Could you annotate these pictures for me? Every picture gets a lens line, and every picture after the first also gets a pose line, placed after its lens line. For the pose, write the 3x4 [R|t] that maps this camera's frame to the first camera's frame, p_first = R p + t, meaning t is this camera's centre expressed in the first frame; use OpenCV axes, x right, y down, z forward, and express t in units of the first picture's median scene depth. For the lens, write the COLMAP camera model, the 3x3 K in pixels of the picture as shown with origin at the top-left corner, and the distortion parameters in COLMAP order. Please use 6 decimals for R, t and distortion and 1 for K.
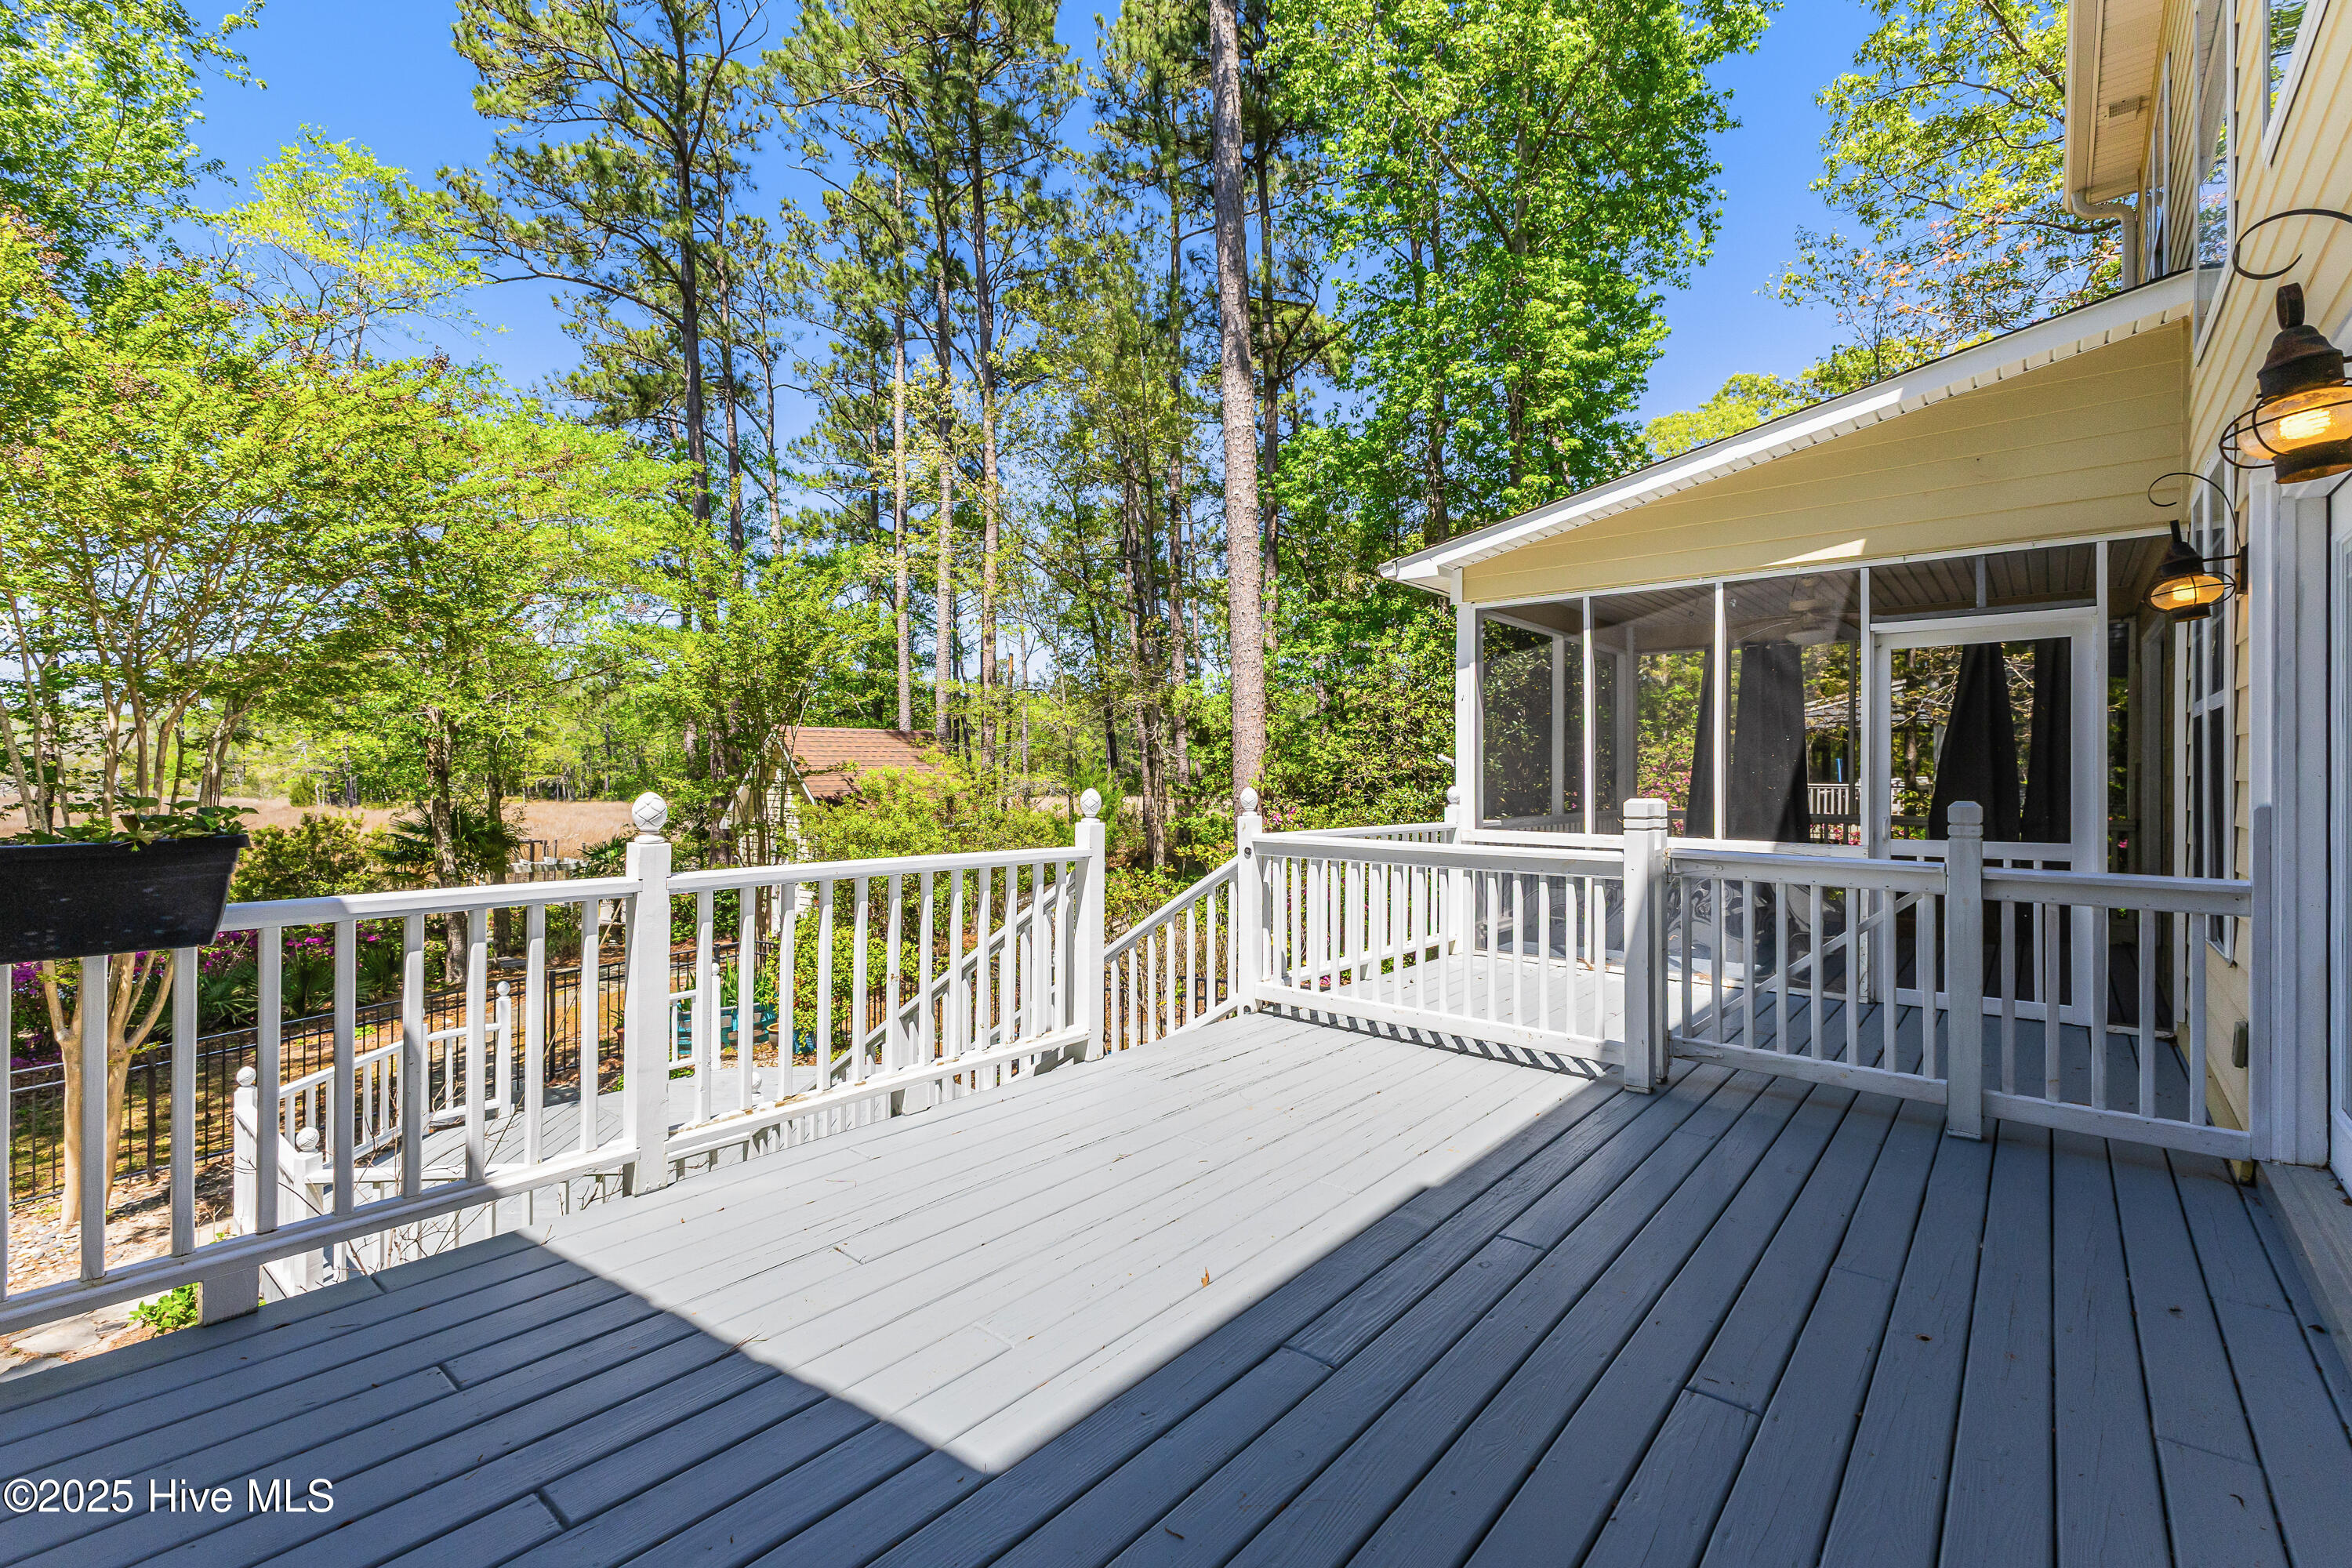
lens RADIAL K [[1019.7, 0, 1176.0], [0, 1019.7, 784.0], [0, 0, 1]] dist [0.024295, 0.000083]
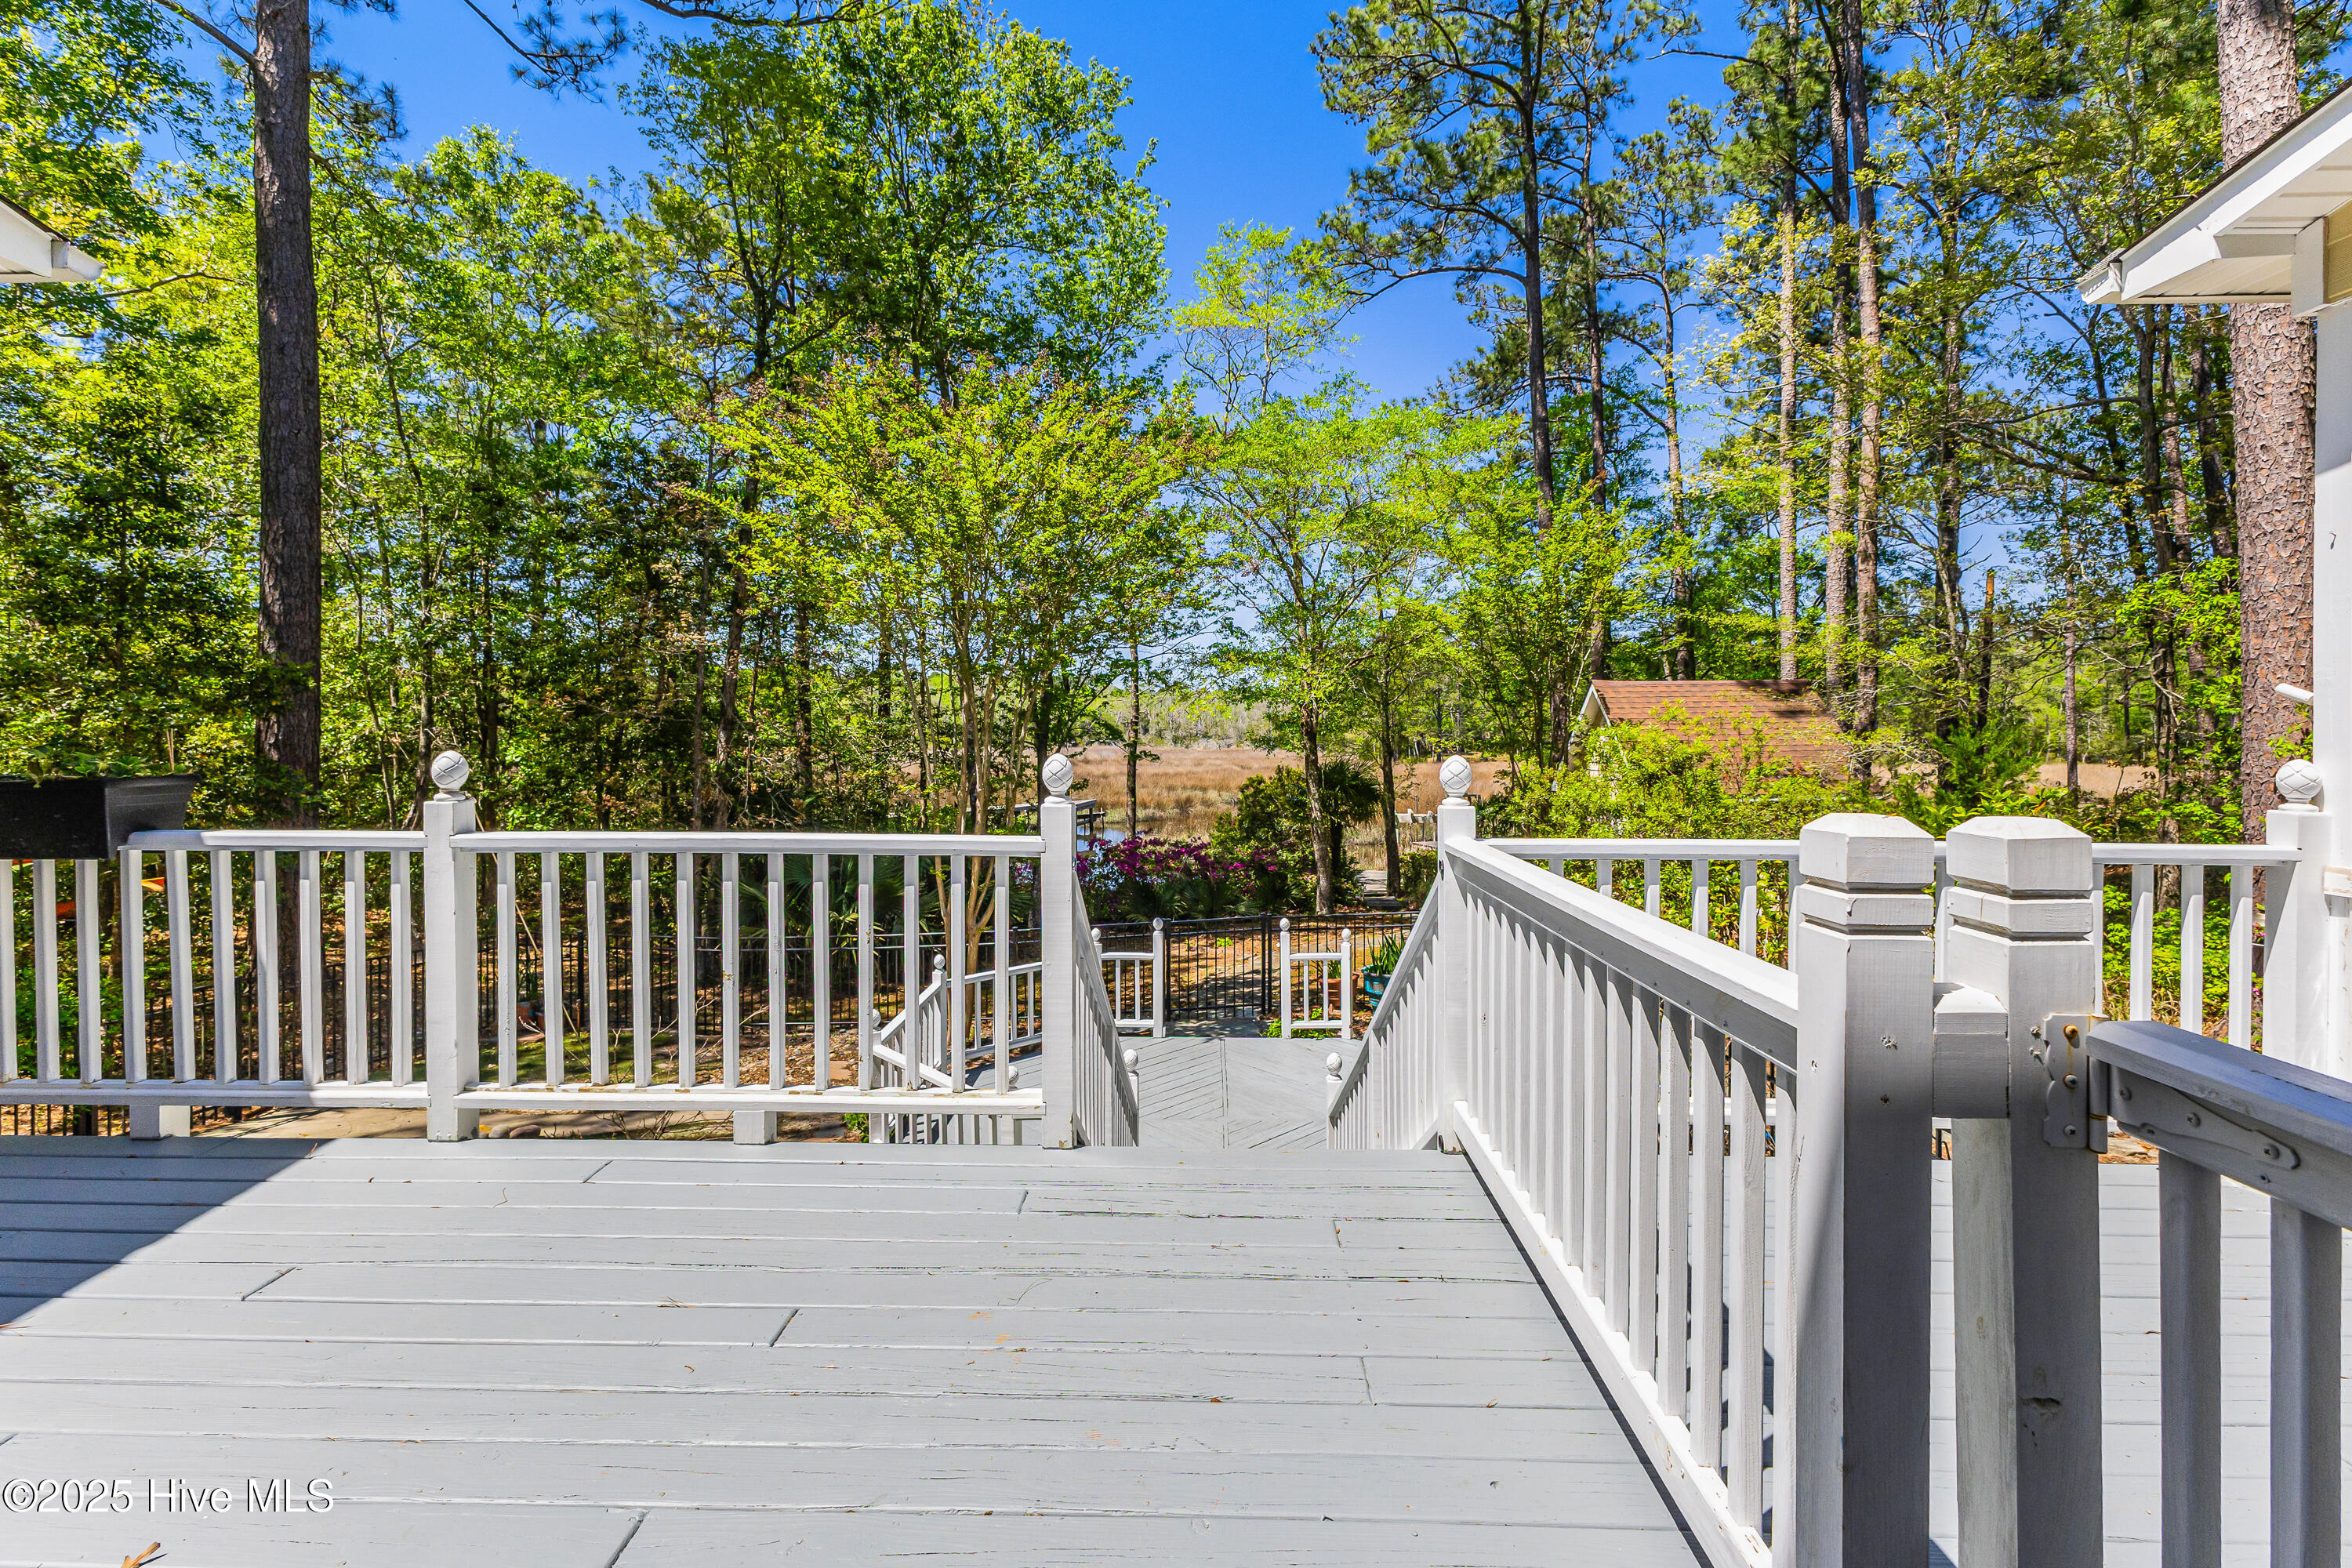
lens RADIAL K [[1045.2, 0, 1181.7], [0, 1045.2, 751.9], [0, 0, 1]] dist [0.001749, 0.000242]
pose [[0.634231, 0.013104, -0.773032, 0.332756], [-0.006816, 0.999912, 0.011357, -0.004669], [0.773113, -0.001934, 0.634265, 0.397796]]
